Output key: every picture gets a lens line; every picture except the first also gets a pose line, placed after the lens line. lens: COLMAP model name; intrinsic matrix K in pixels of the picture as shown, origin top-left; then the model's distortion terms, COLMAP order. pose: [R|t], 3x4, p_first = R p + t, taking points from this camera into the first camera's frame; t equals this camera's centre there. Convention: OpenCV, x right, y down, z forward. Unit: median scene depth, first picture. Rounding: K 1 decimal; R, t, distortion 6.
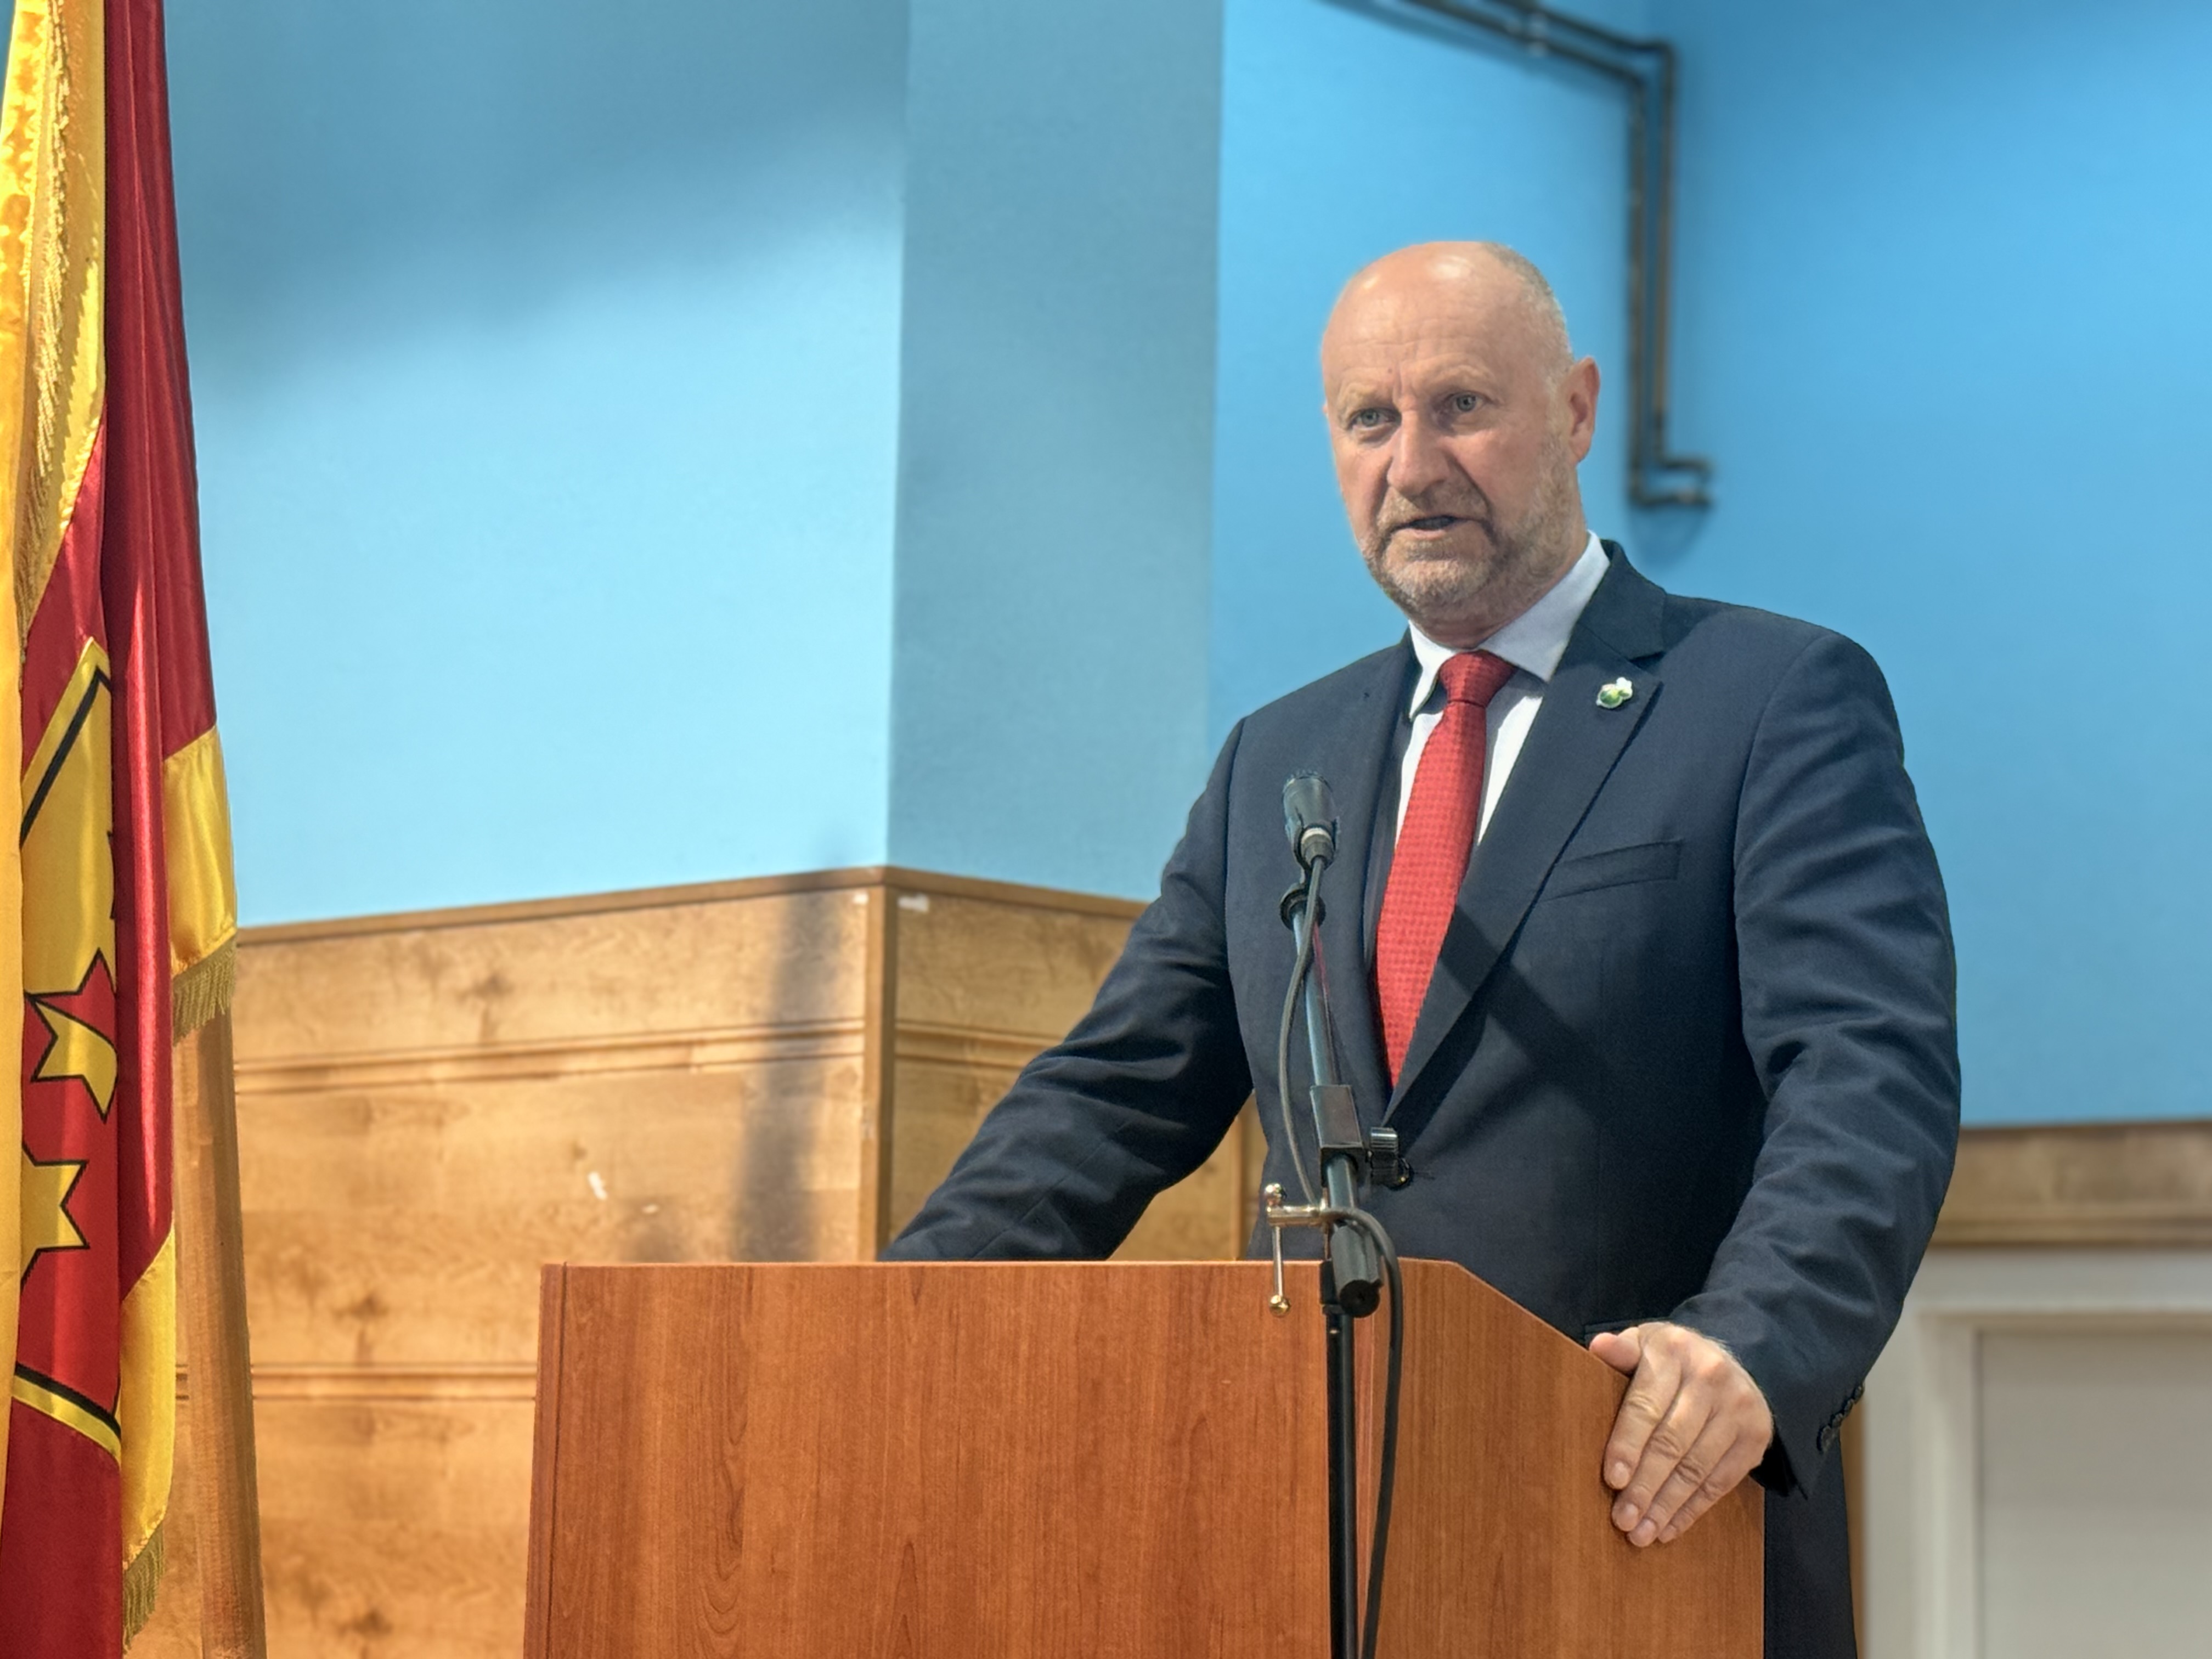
lens RADIAL K [[4937.2, 0, 1145.2], [0, 4937.2, 872.3], [0, 0, 1]] dist [0.104748, 0.000000]
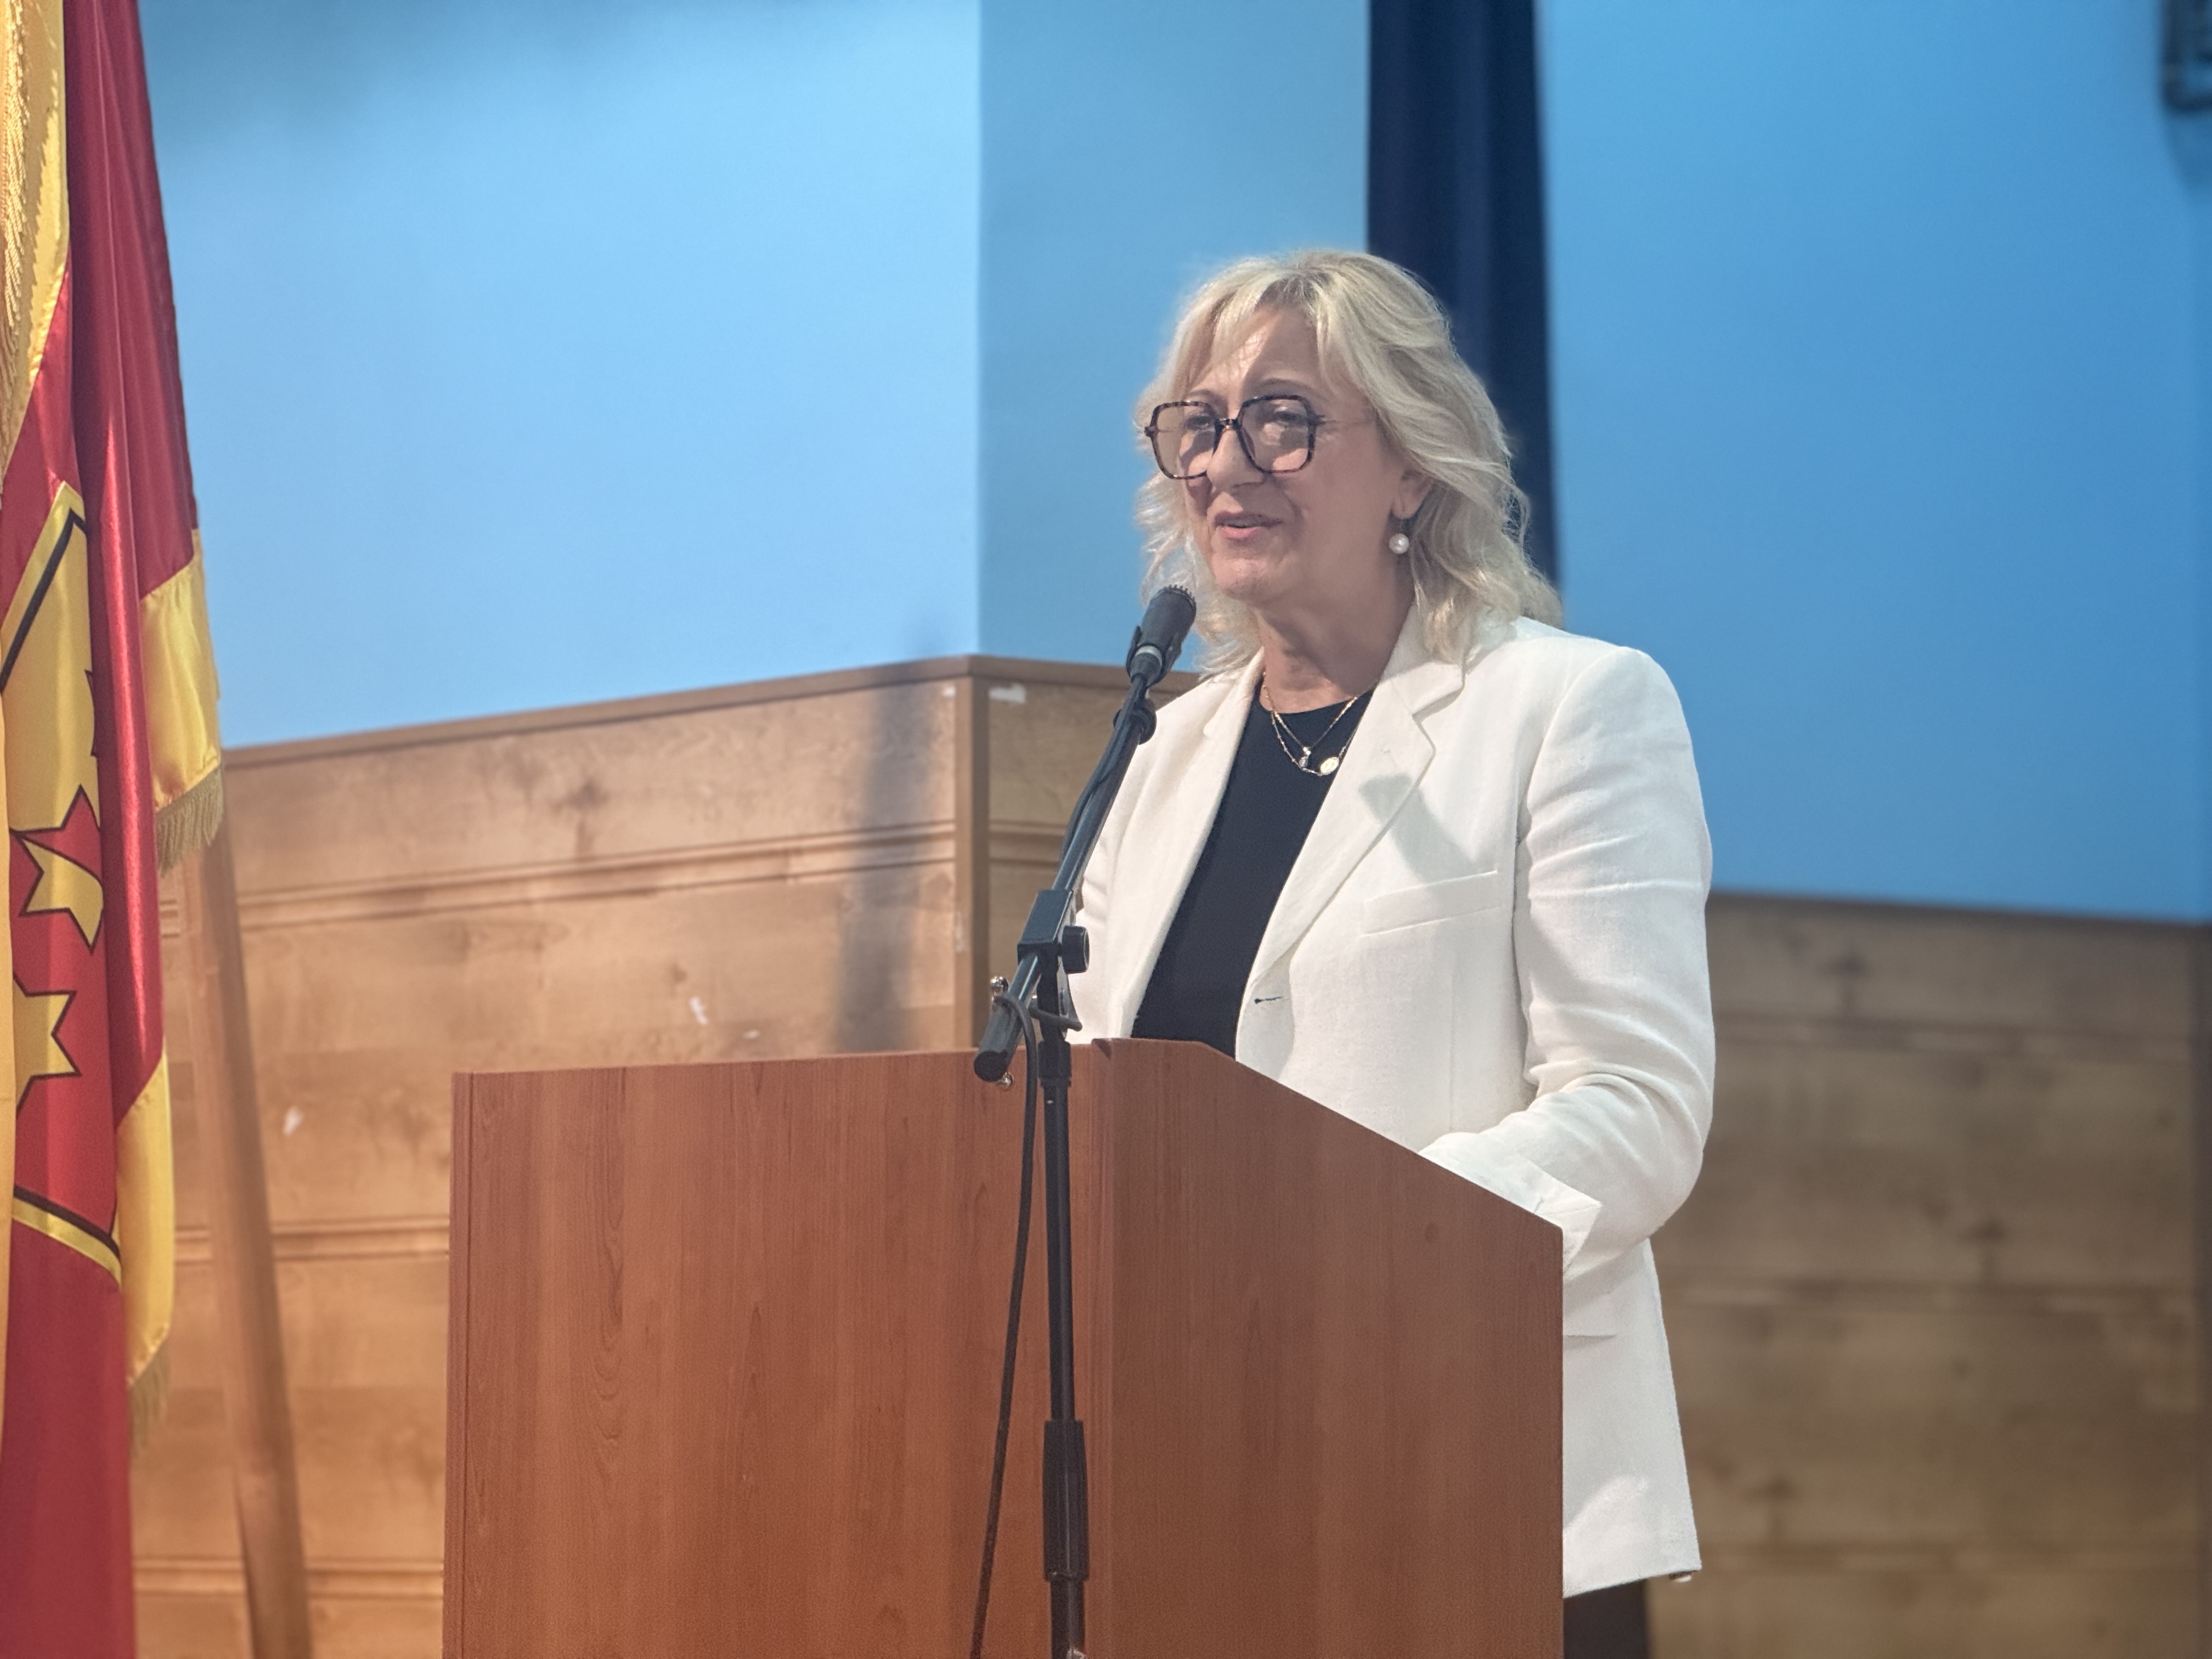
lens RADIAL K [[7873.1, 0, 1104.8], [0, 7873.1, 831.9], [0, 0, 1]] dist [0.186026, 0.000000]
pose [[0.991208, -0.030326, -0.128792, 0.204363], [0.035144, 0.998759, 0.035301, -0.024673], [0.127562, -0.039517, 0.991043, -0.580541]]
